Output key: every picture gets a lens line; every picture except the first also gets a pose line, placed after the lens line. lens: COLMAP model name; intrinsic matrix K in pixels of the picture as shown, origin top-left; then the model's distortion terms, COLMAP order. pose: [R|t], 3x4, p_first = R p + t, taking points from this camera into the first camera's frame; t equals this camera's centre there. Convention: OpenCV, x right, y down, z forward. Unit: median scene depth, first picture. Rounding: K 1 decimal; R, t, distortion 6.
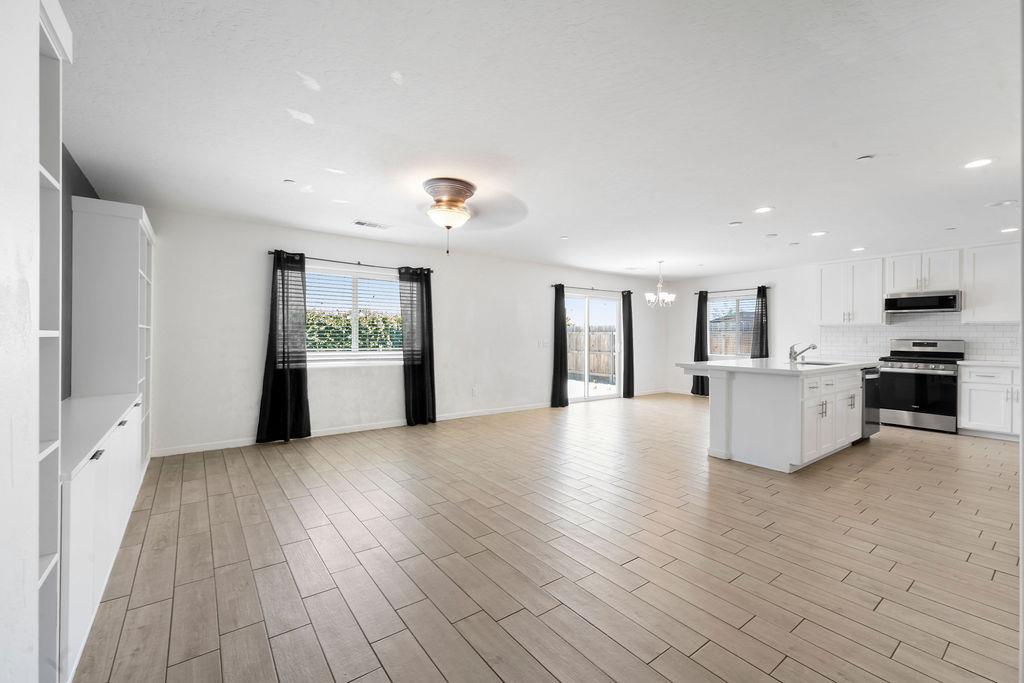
lens RADIAL K [[422.2, 0, 513.8], [0, 422.2, 338.6], [0, 0, 1]] dist [-0.001965, -0.000466]
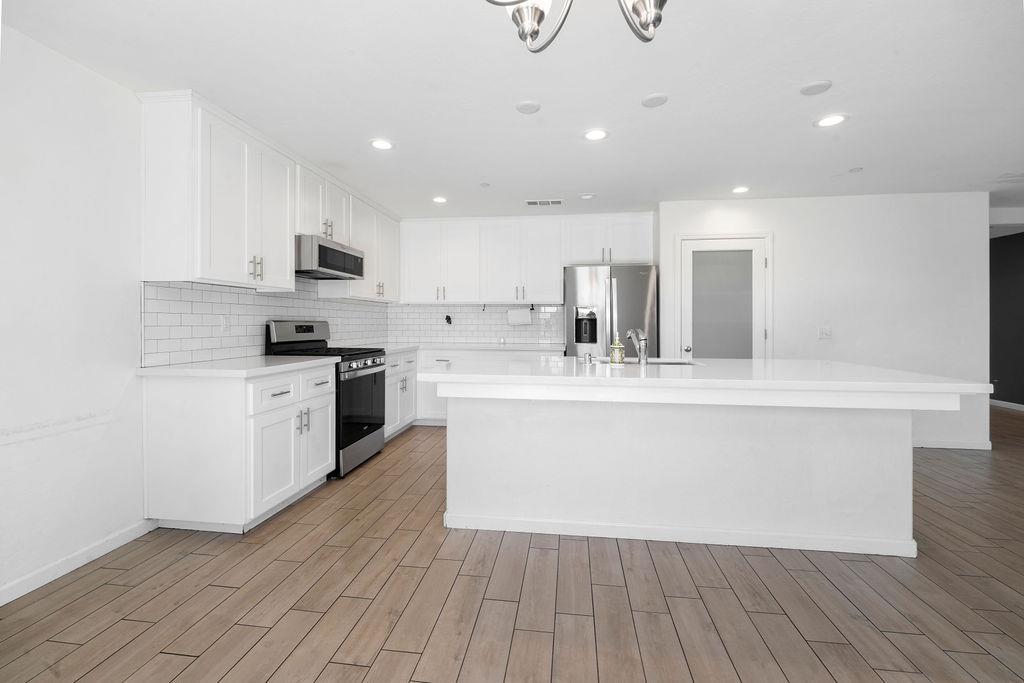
lens RADIAL K [[429.6, 0, 515.9], [0, 429.6, 322.8], [0, 0, 1]] dist [-0.002126, -0.000673]
pose [[-0.718861, -0.009230, 0.695092, 0.354958], [-0.003639, 0.999948, 0.009515, -0.001675], [-0.695144, 0.004310, -0.718858, 1.320528]]
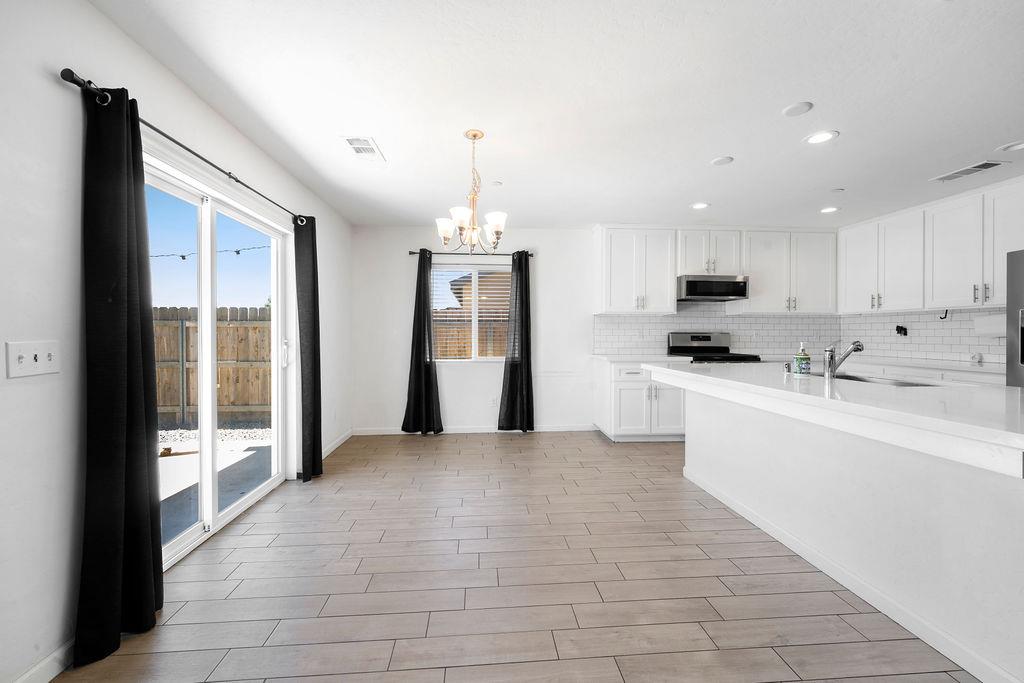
lens RADIAL K [[422.2, 0, 513.8], [0, 422.2, 338.6], [0, 0, 1]] dist [-0.001965, -0.000466]
pose [[0.530142, -0.016023, 0.847758, 0.046274], [0.007133, 0.999870, 0.014437, -0.000538], [-0.847879, -0.001607, 0.530187, 0.929447]]
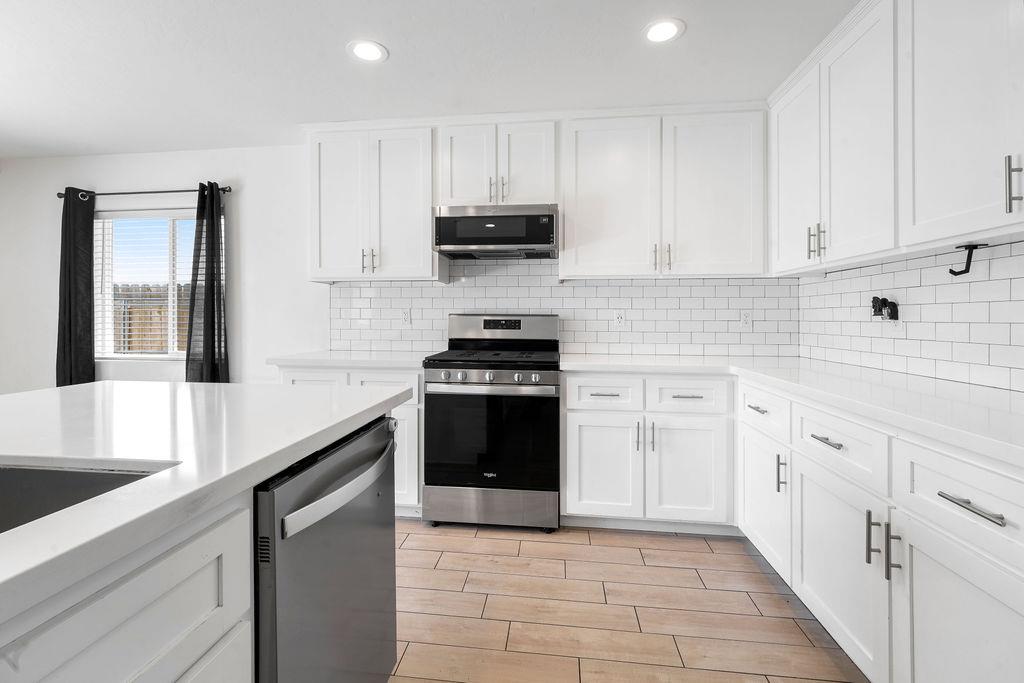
lens RADIAL K [[429.6, 0, 515.9], [0, 429.6, 322.8], [0, 0, 1]] dist [-0.002126, -0.000673]
pose [[0.682324, -0.012597, 0.730941, 0.674704], [0.005720, 0.999913, 0.011893, 0.007382], [-0.731028, -0.003934, 0.682337, 0.703262]]
